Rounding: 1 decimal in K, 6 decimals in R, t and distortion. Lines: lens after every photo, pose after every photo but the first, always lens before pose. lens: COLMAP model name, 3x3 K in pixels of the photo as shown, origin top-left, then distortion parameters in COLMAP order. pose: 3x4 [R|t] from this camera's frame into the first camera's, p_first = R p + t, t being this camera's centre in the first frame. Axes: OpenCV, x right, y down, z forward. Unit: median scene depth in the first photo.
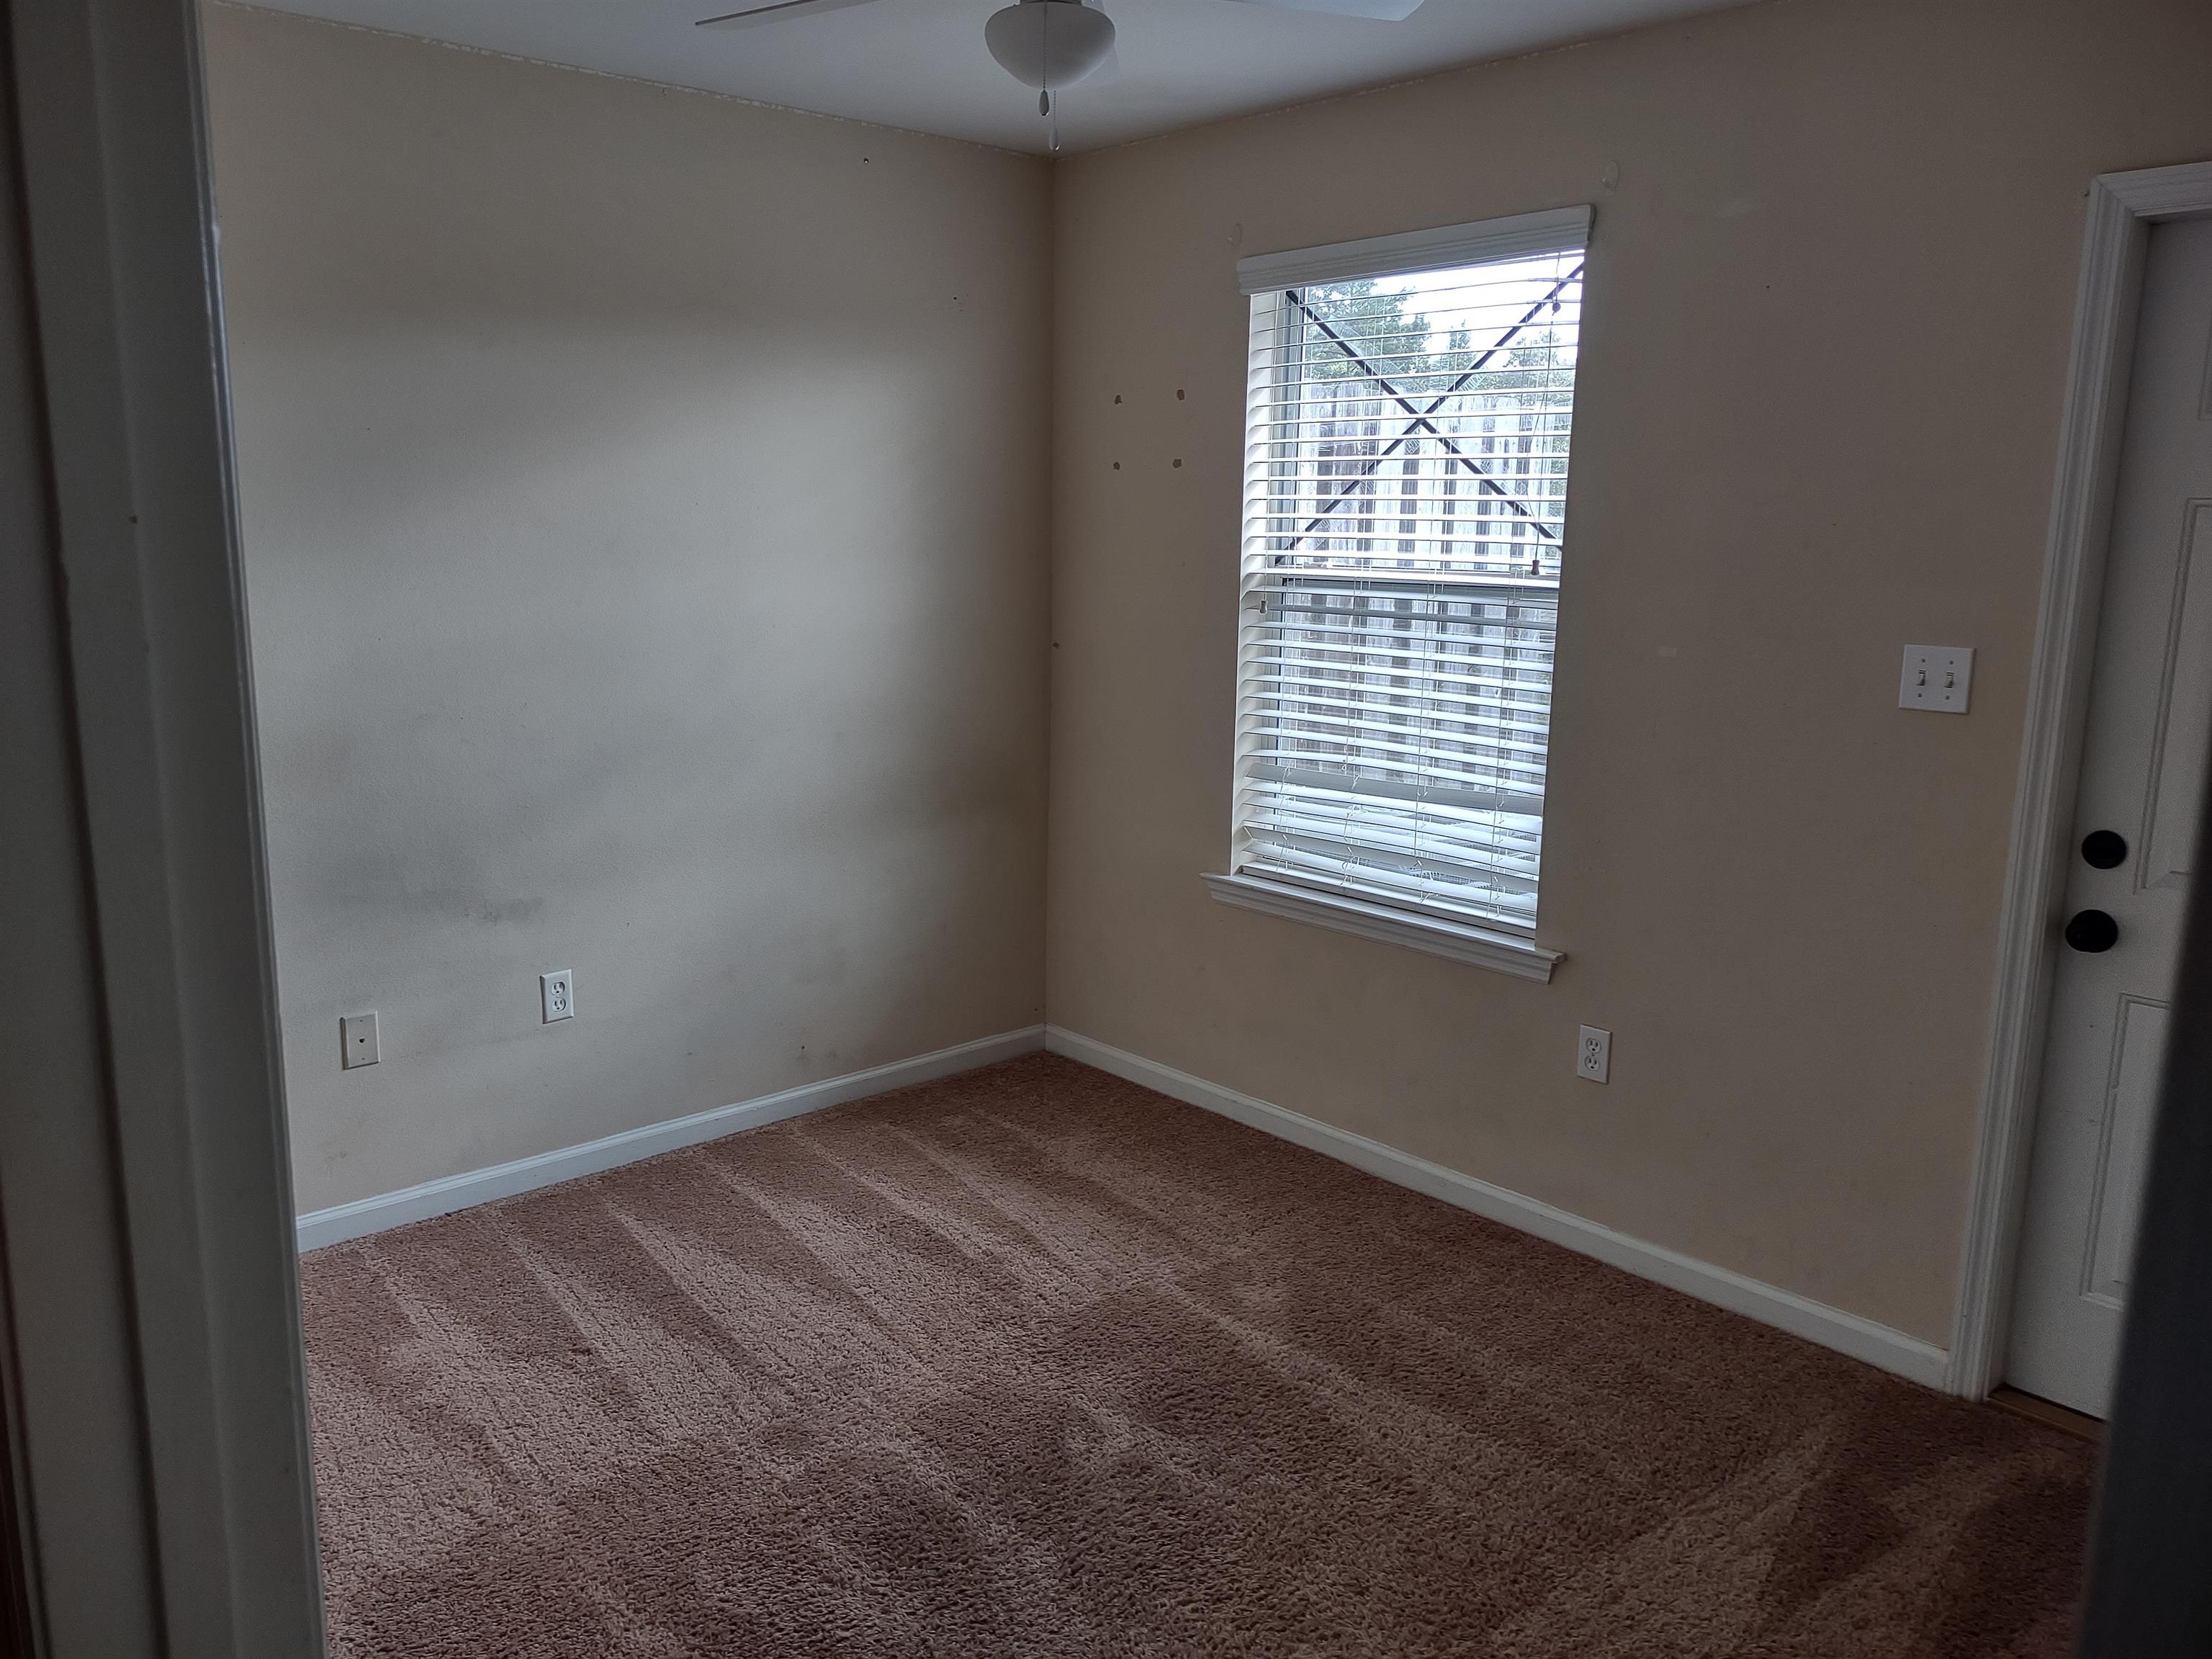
lens RADIAL K [[1682.8, 0, 1100.3], [0, 1682.8, 820.4], [0, 0, 1]] dist [0.108215, -0.168941]
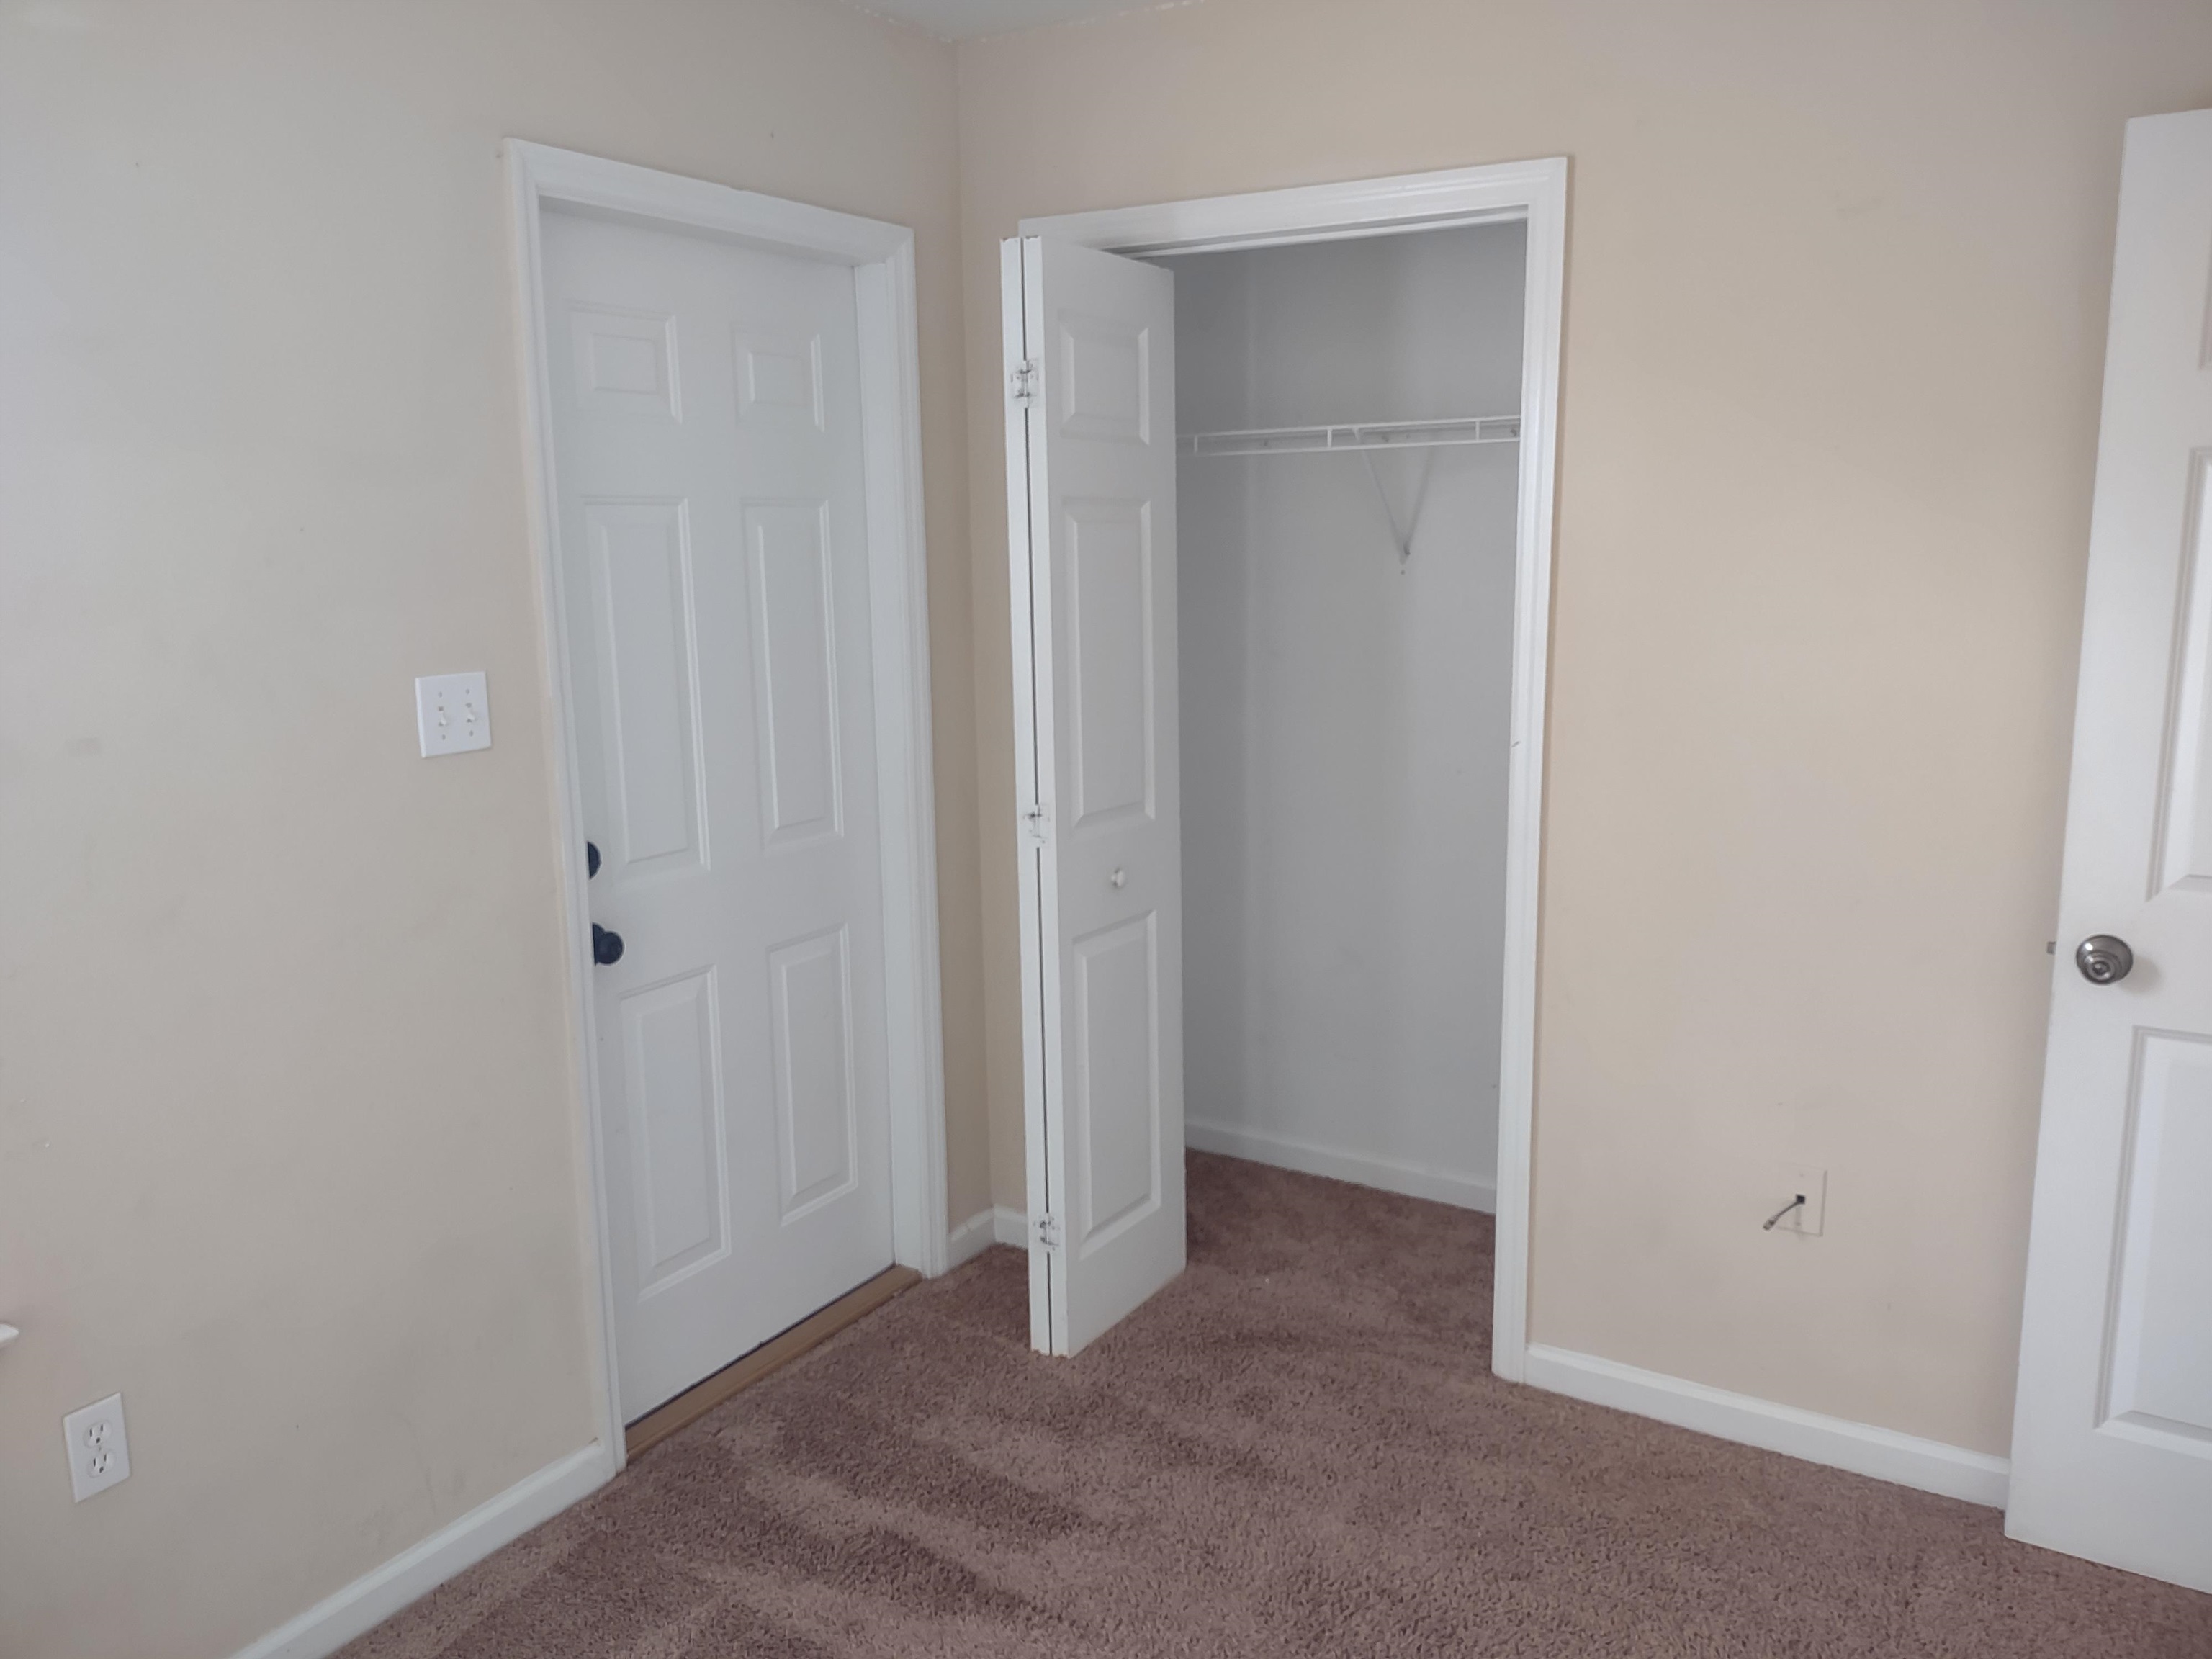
lens RADIAL K [[1682.8, 0, 1100.3], [0, 1682.8, 820.4], [0, 0, 1]] dist [0.108215, -0.168941]
pose [[-0.281147, -0.170898, 0.944325, -0.393843], [0.193191, 0.953792, 0.230128, -0.165810], [-0.940018, 0.247135, -0.235140, 0.927929]]
